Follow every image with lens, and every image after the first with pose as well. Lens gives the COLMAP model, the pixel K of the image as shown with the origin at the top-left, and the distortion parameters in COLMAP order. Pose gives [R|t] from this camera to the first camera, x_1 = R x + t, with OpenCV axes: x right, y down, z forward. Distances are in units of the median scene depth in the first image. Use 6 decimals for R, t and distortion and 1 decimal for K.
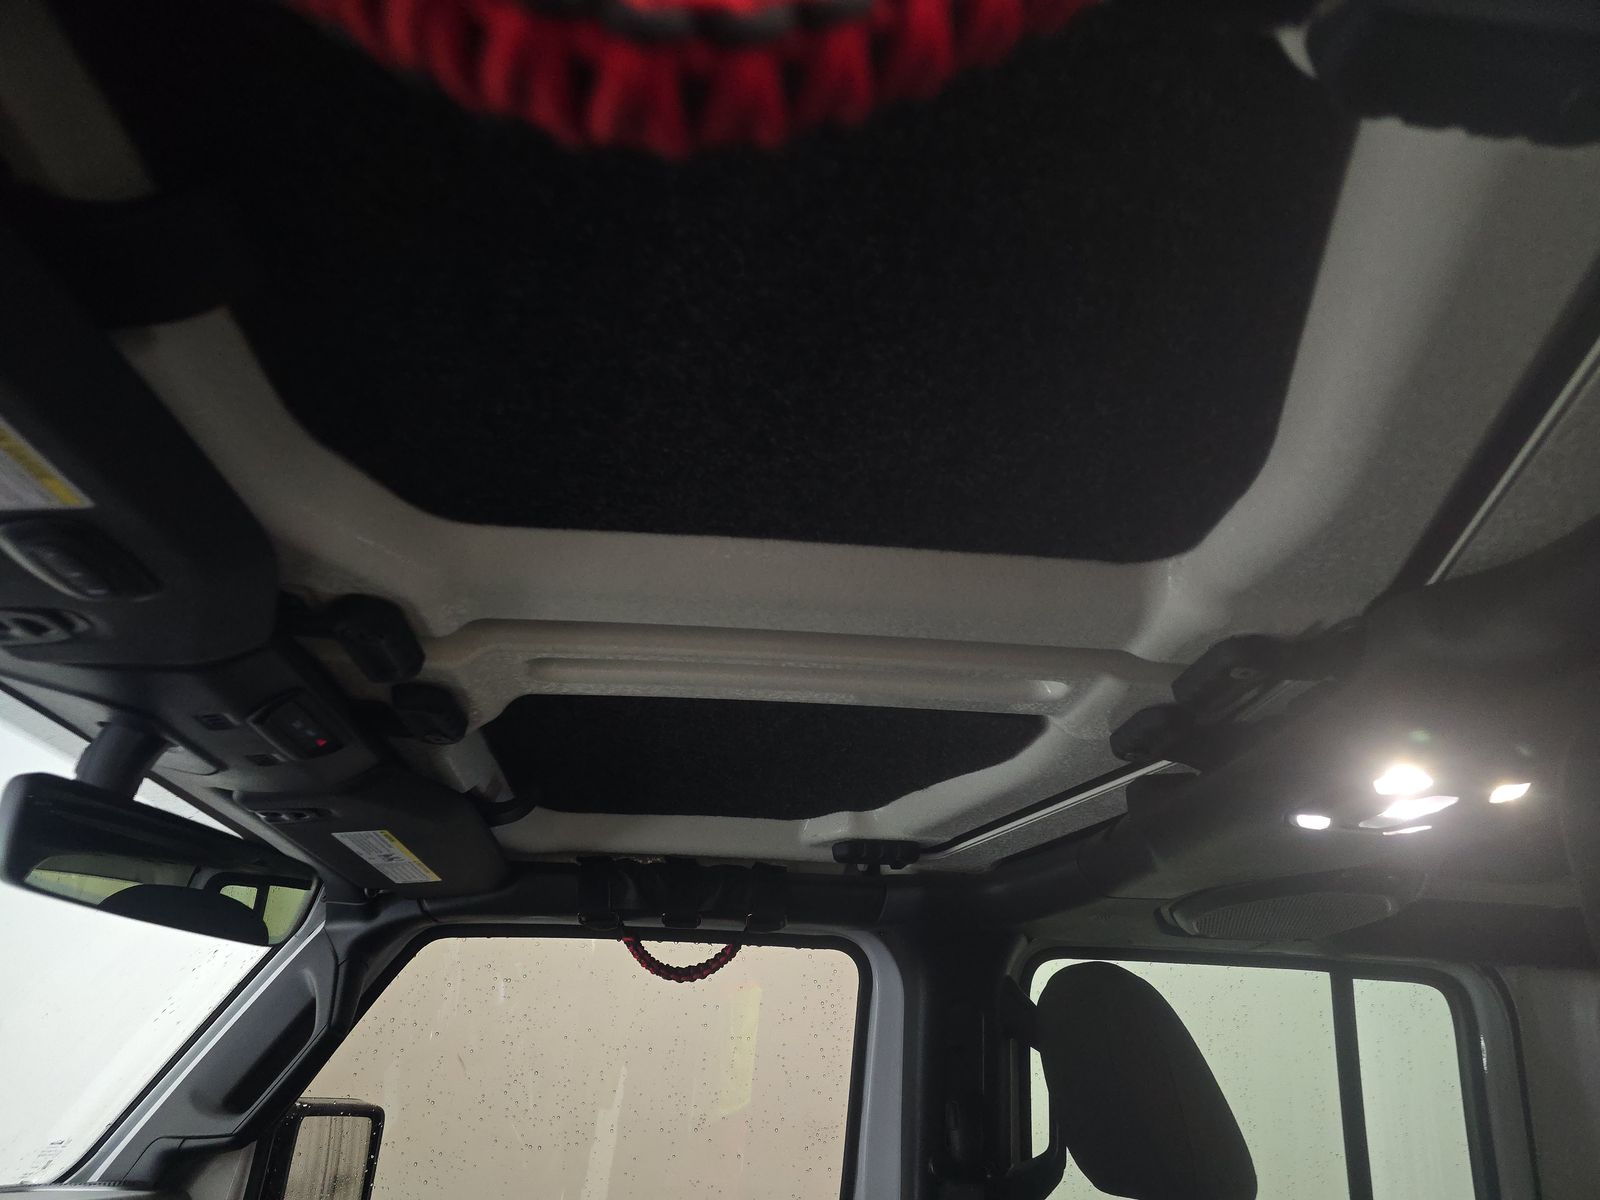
lens RADIAL K [[1117.7, 0, 800.0], [0, 1117.7, 600.0], [0, 0, 1]] dist [0.054759, -0.052857]
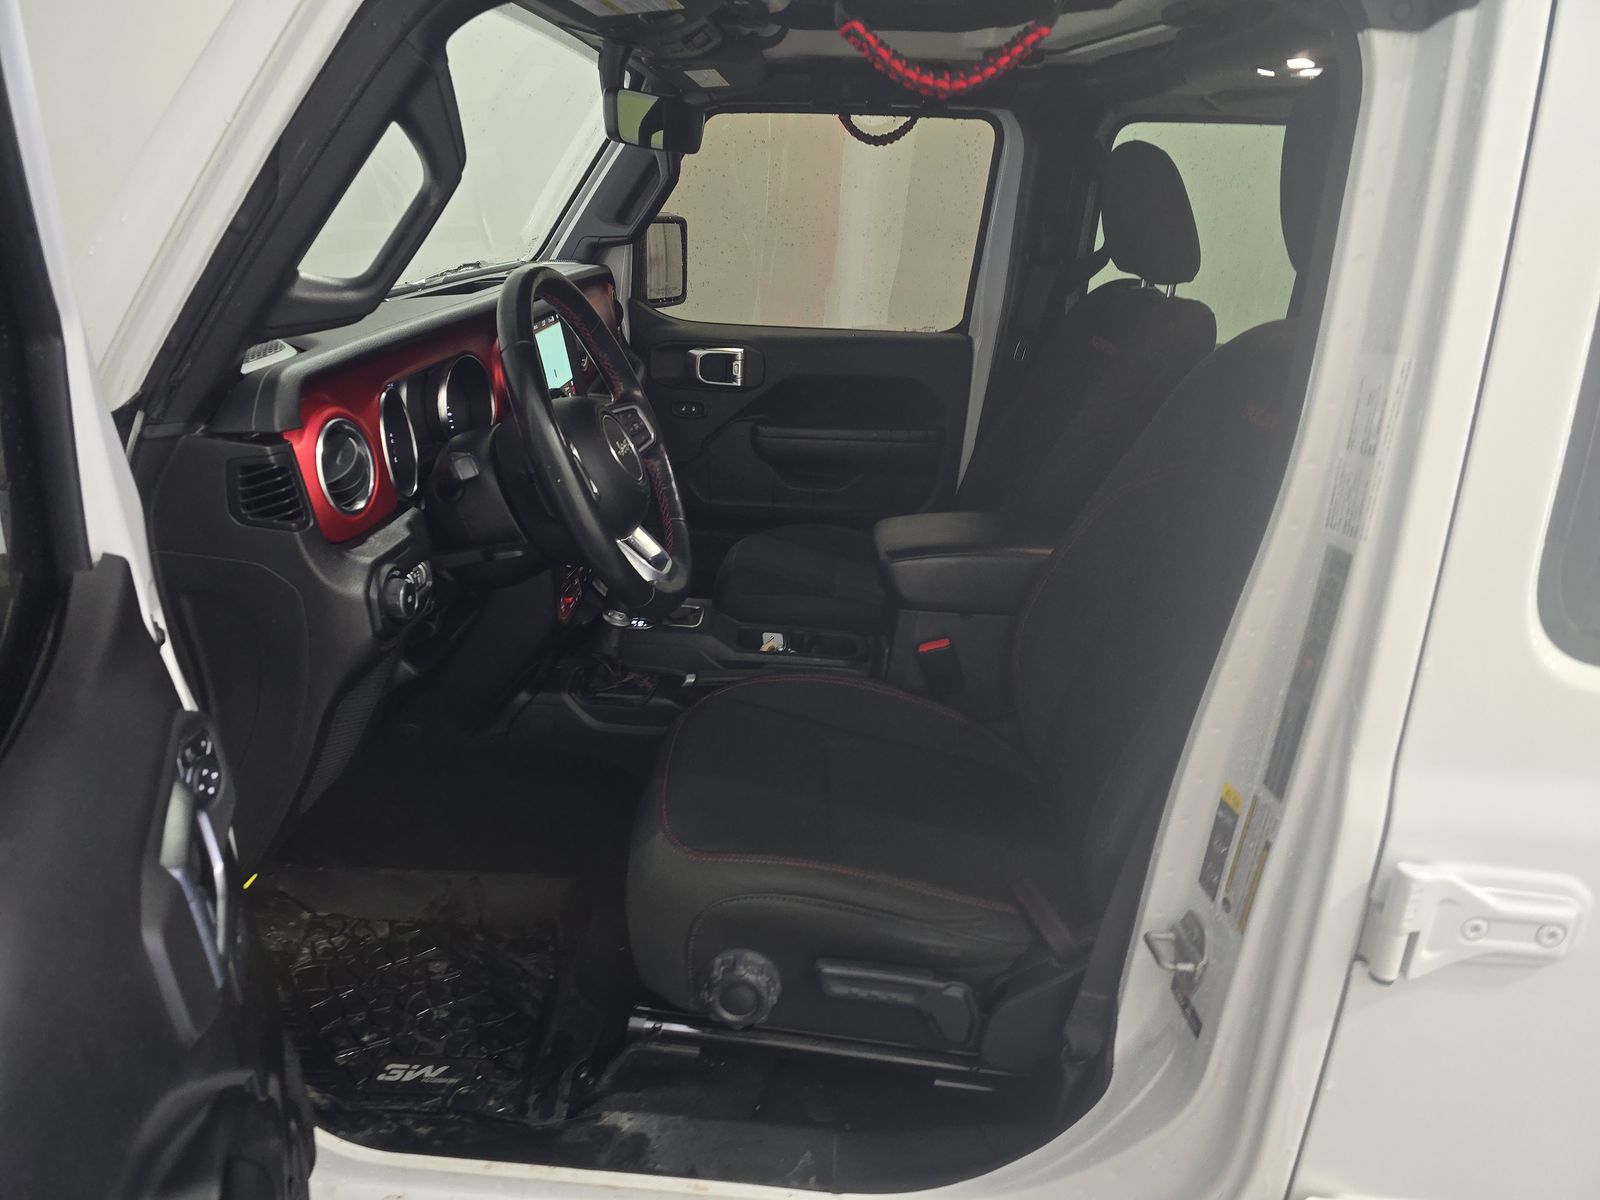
lens RADIAL K [[1117.7, 0, 800.0], [0, 1117.7, 600.0], [0, 0, 1]] dist [0.054759, -0.052857]
pose [[0.993519, 0.043599, -0.104975, -0.021374], [0.041610, 0.719916, 0.692813, -0.282592], [0.105779, -0.692690, 0.713436, -0.538410]]
